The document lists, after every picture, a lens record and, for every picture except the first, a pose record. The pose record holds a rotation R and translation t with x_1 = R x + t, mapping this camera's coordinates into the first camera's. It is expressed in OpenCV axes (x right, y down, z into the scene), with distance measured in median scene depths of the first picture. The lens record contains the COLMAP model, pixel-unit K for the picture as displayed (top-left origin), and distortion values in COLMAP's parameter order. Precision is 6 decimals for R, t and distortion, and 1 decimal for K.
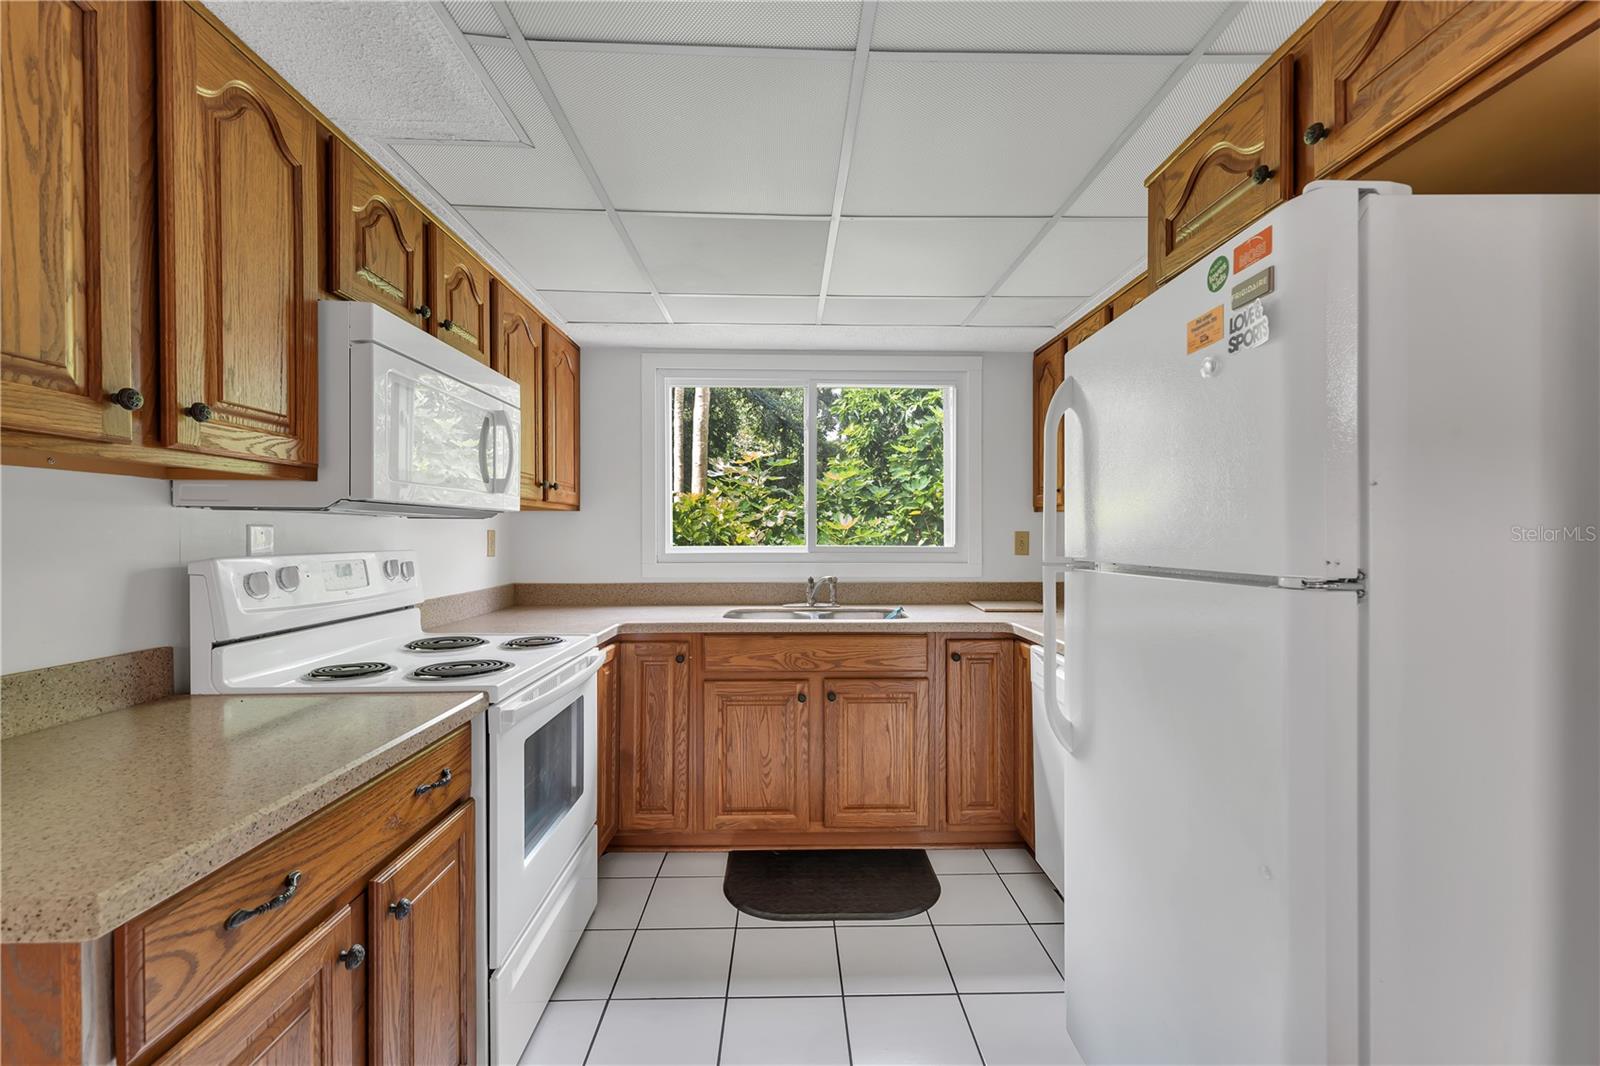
lens RADIAL K [[655.5, 0, 807.5], [0, 655.5, 536.6], [0, 0, 1]] dist [0.000305, -0.000006]
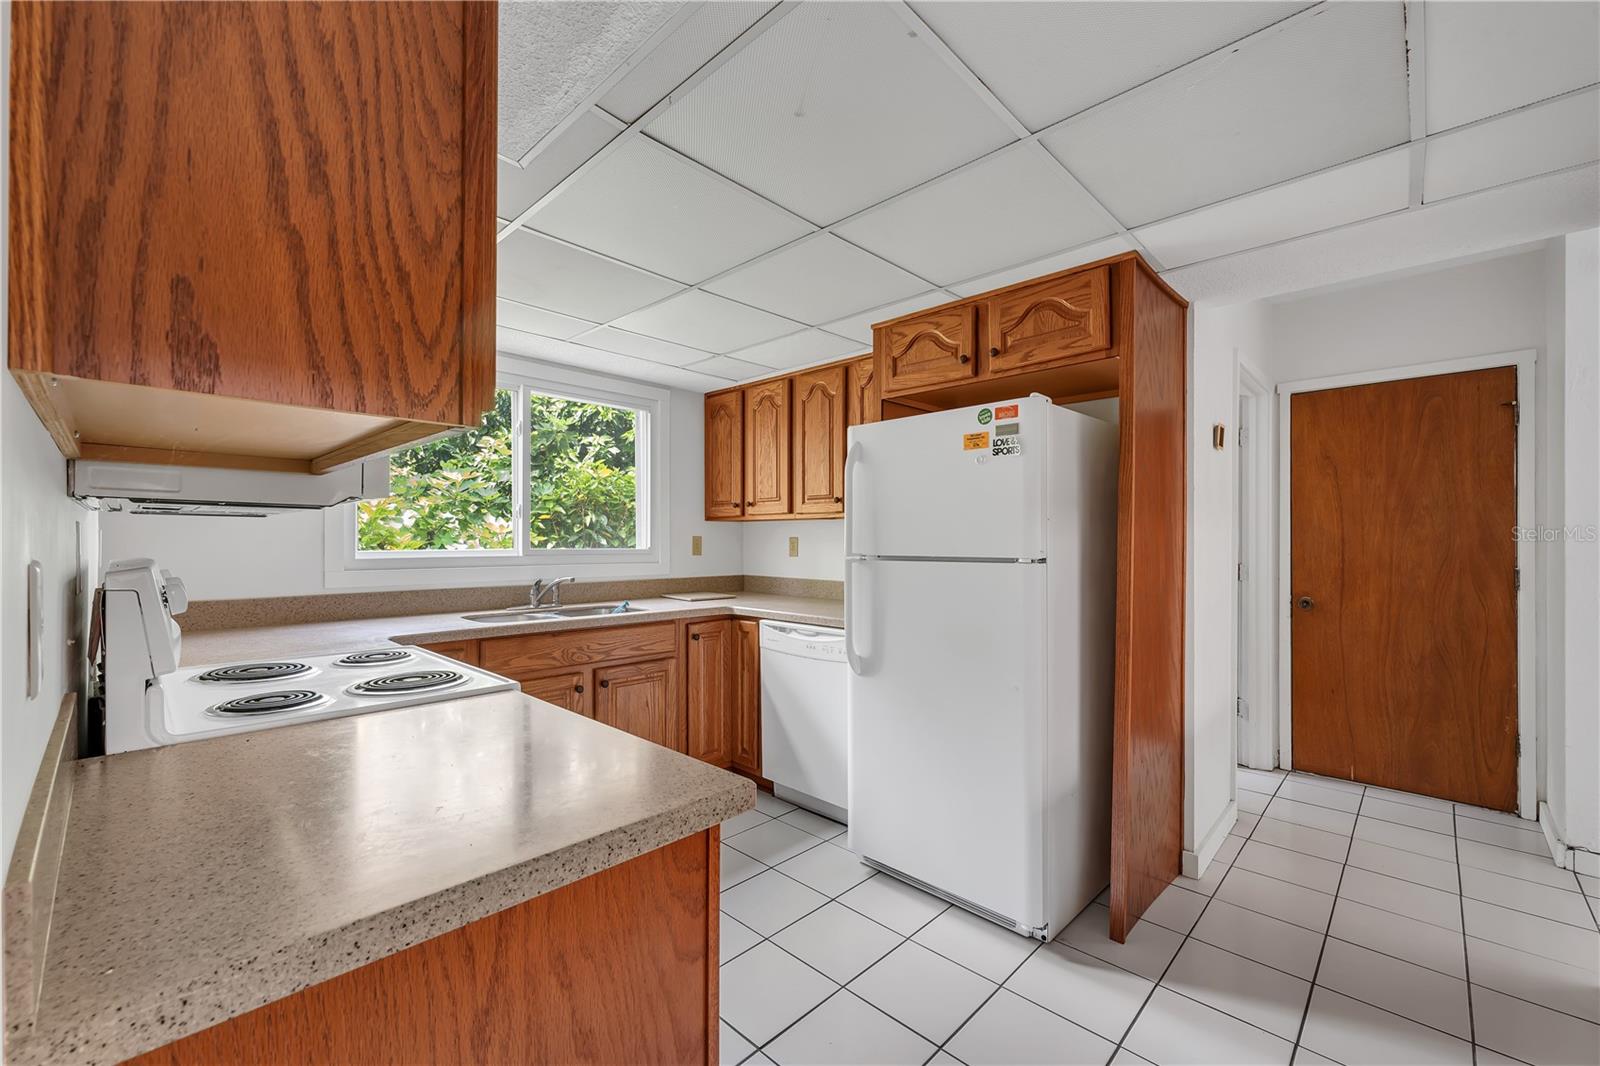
lens RADIAL K [[655.5, 0, 807.5], [0, 655.5, 536.6], [0, 0, 1]] dist [0.000305, -0.000006]
pose [[0.711605, 0.005900, 0.702555, -0.497978], [-0.002586, 0.999980, -0.005778, -0.000596], [-0.702575, 0.002295, 0.711606, -0.037149]]
